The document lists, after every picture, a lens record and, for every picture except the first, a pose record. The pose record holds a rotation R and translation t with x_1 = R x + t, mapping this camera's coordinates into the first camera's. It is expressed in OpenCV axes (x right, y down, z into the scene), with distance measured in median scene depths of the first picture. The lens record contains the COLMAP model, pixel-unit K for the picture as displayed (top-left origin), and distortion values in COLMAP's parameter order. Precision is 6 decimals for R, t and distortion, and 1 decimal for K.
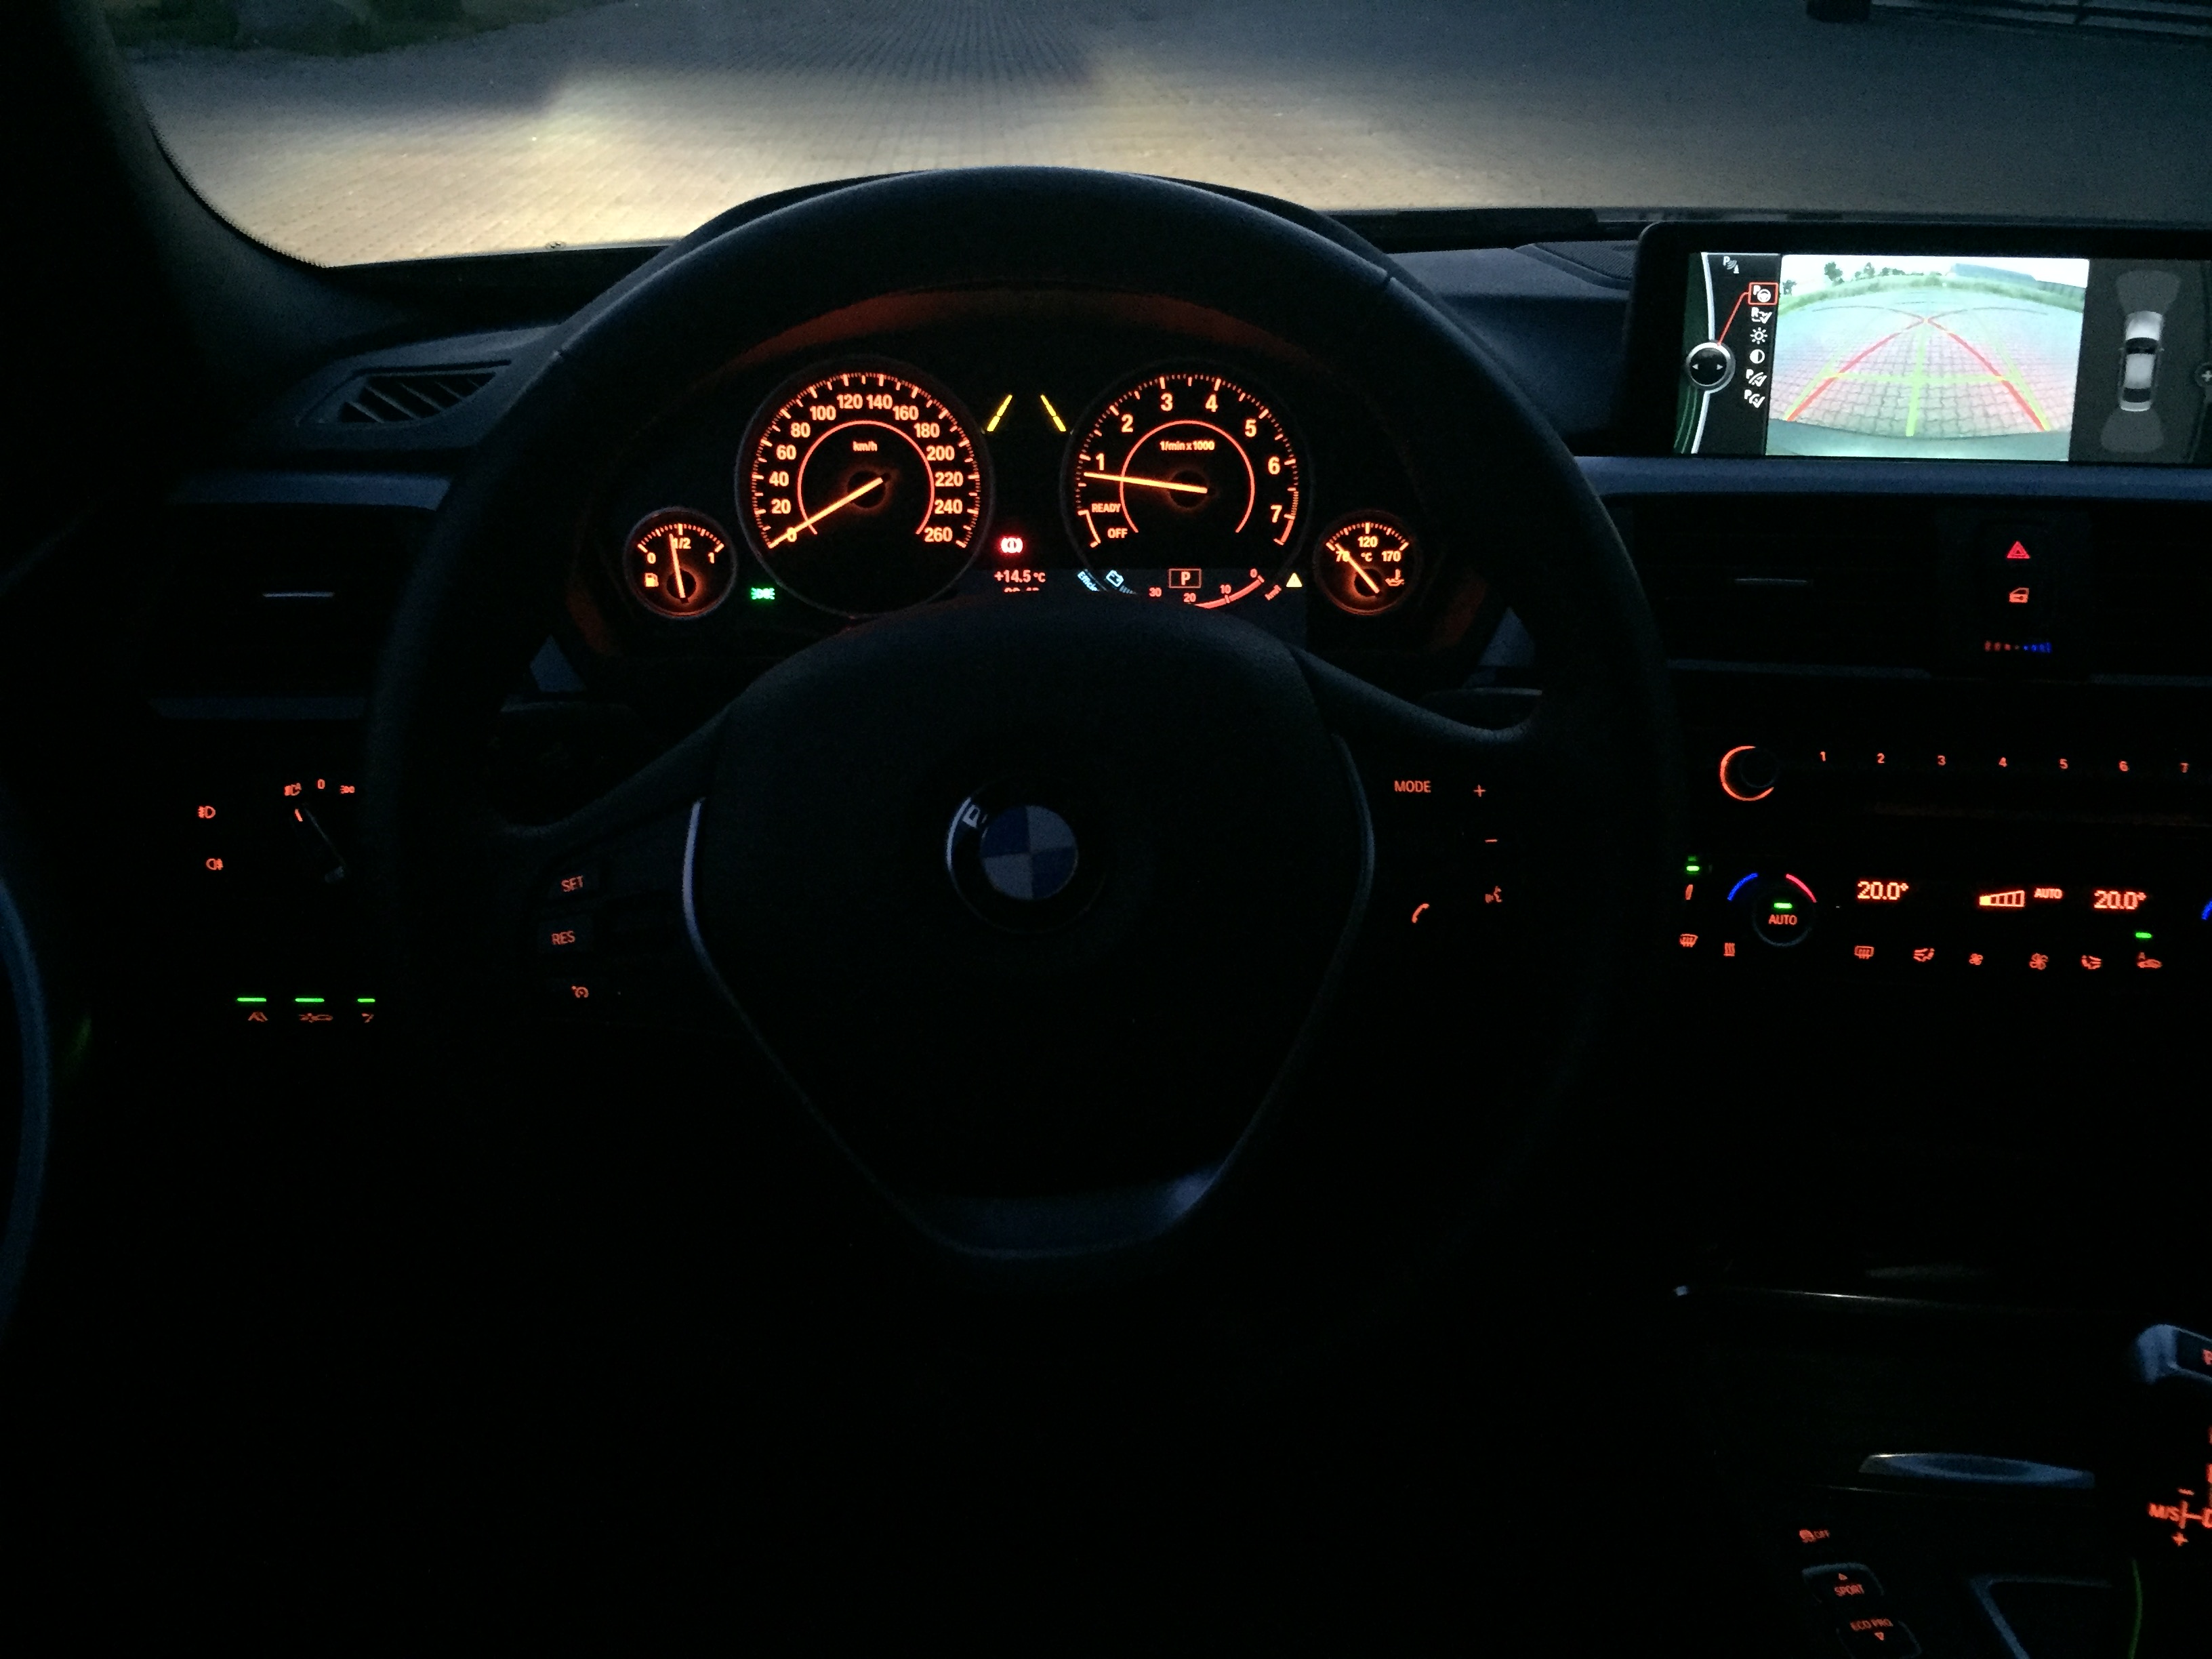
lens RADIAL K [[1903.6, 0, 1106.0], [0, 1903.6, 829.5], [0, 0, 1]] dist [0.070939, -0.106989]
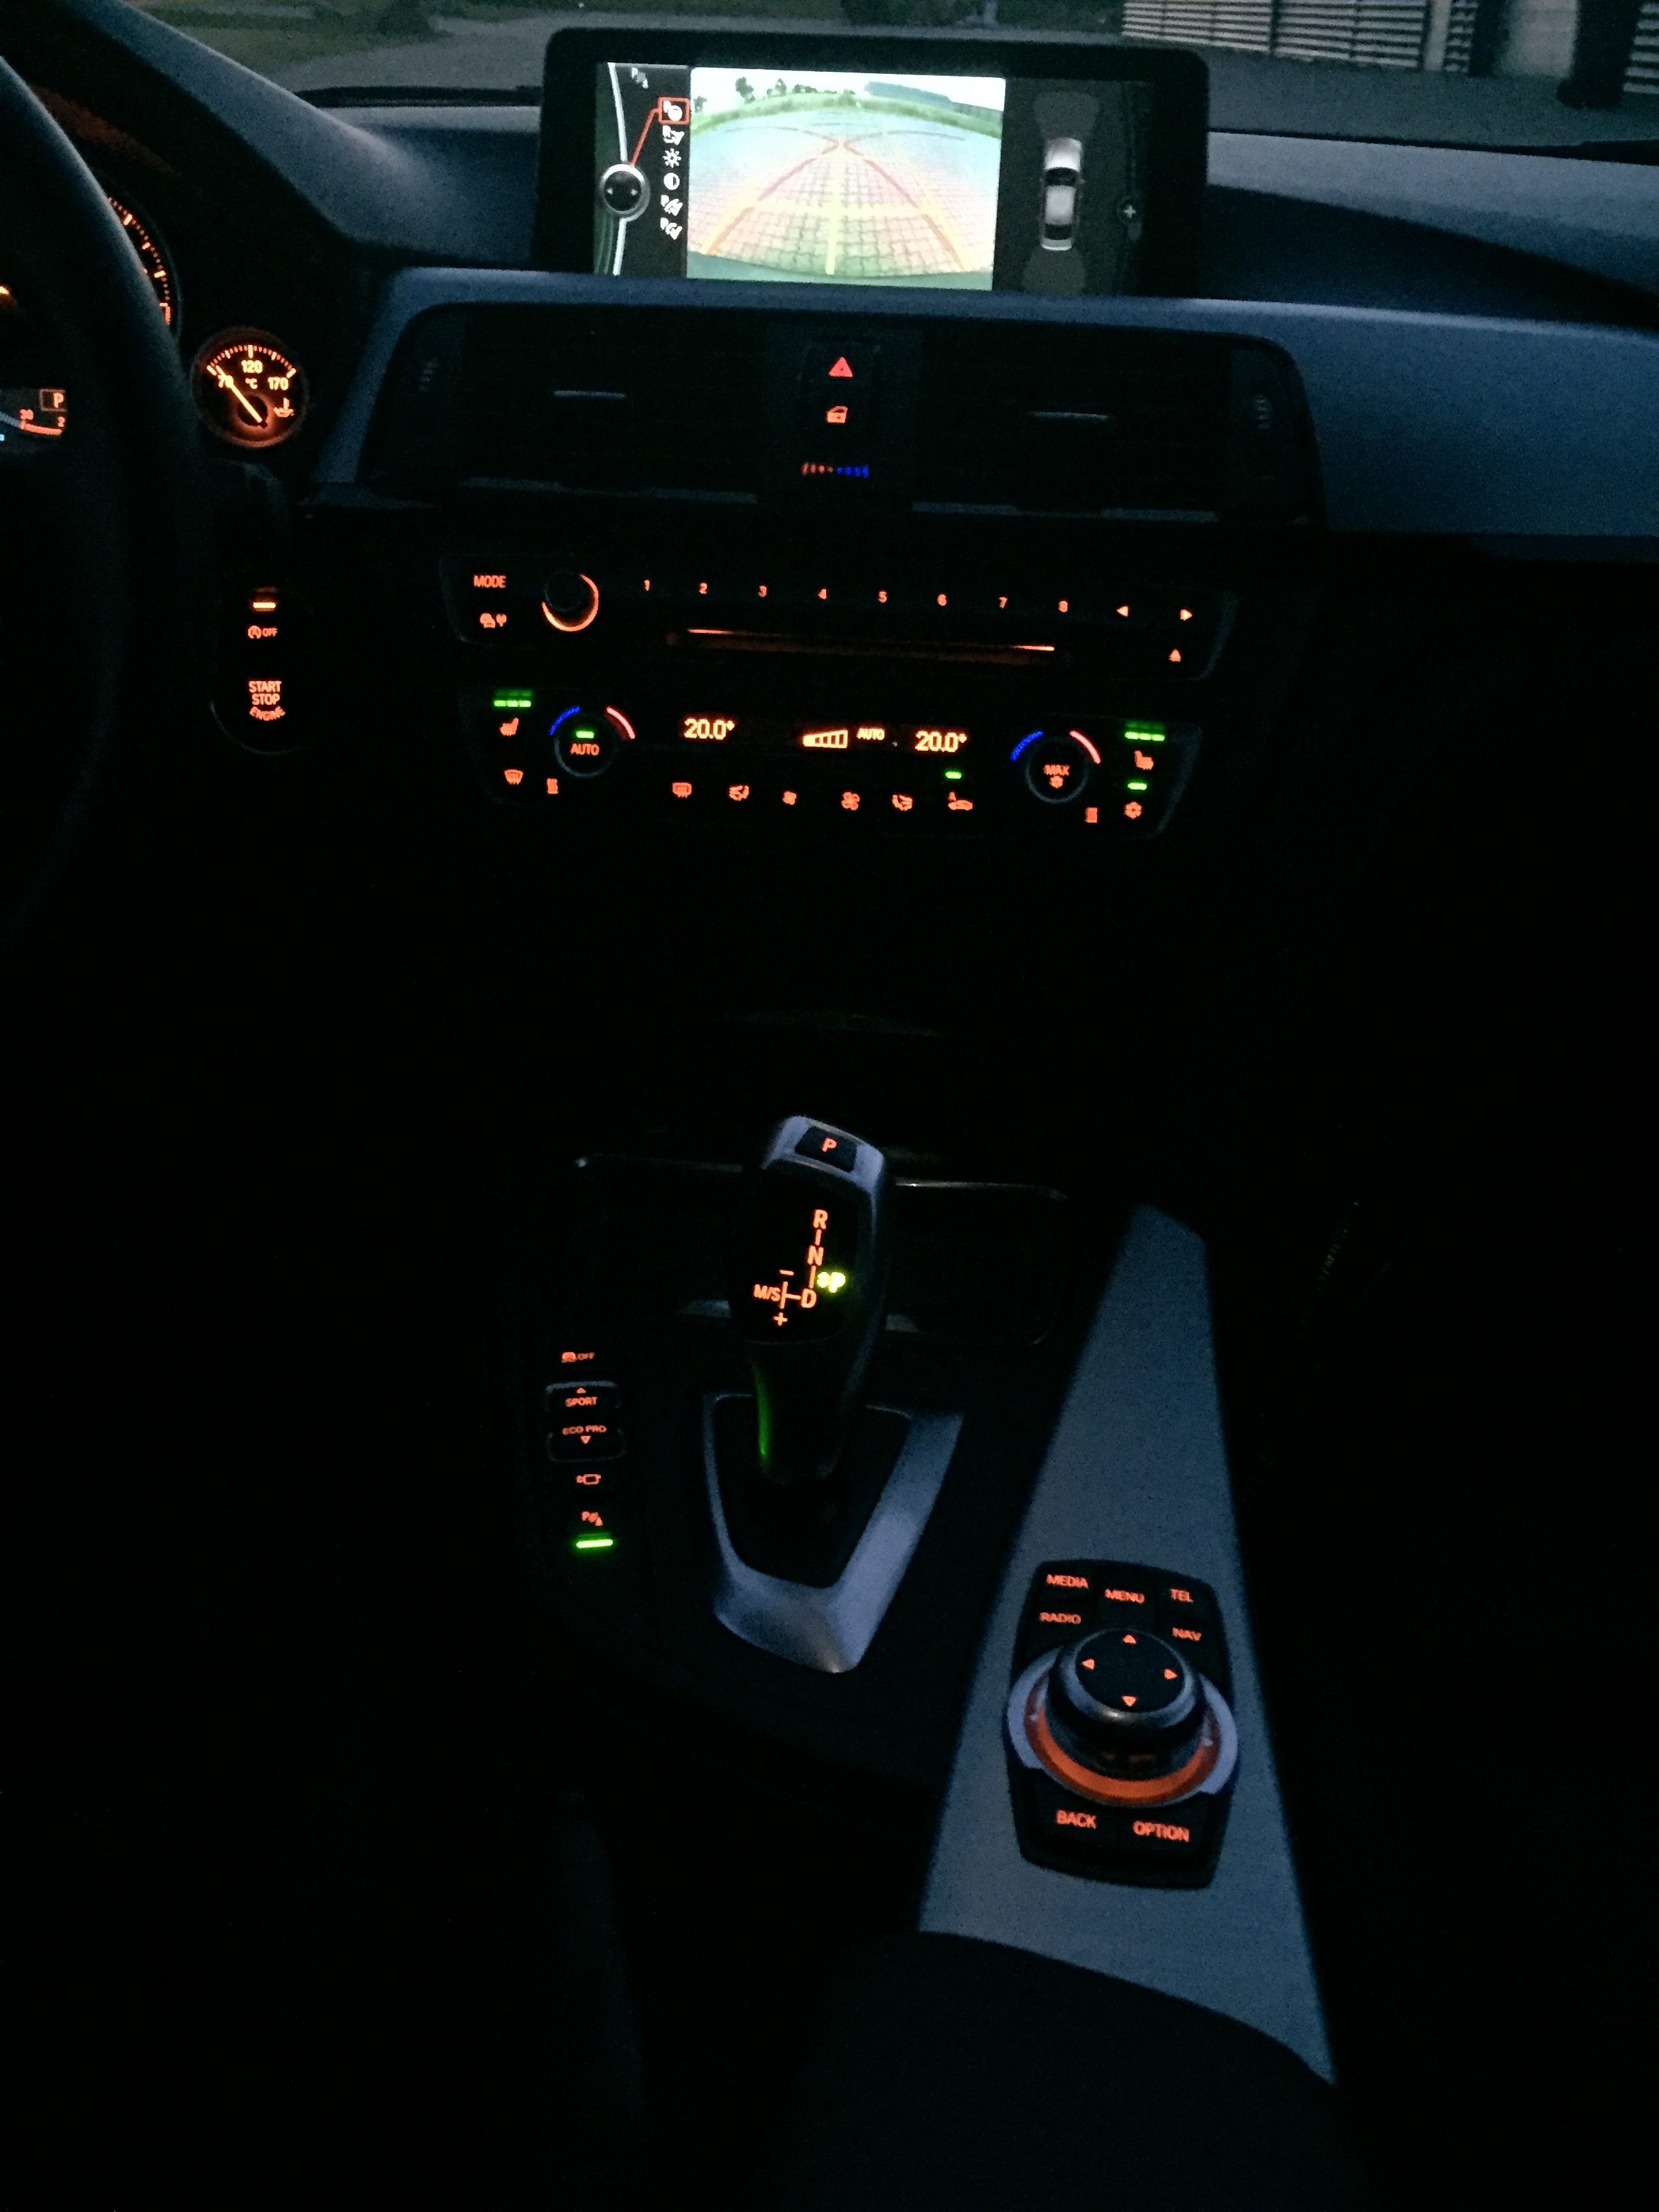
lens RADIAL K [[1903.6, 0, 829.5], [0, 1903.6, 1106.0], [0, 0, 1]] dist [0.070939, -0.106989]
pose [[0.999735, 0.019983, 0.011412, 0.419539], [-0.020918, 0.995834, 0.088755, 0.124111], [-0.009591, -0.088970, 0.995988, 0.011551]]
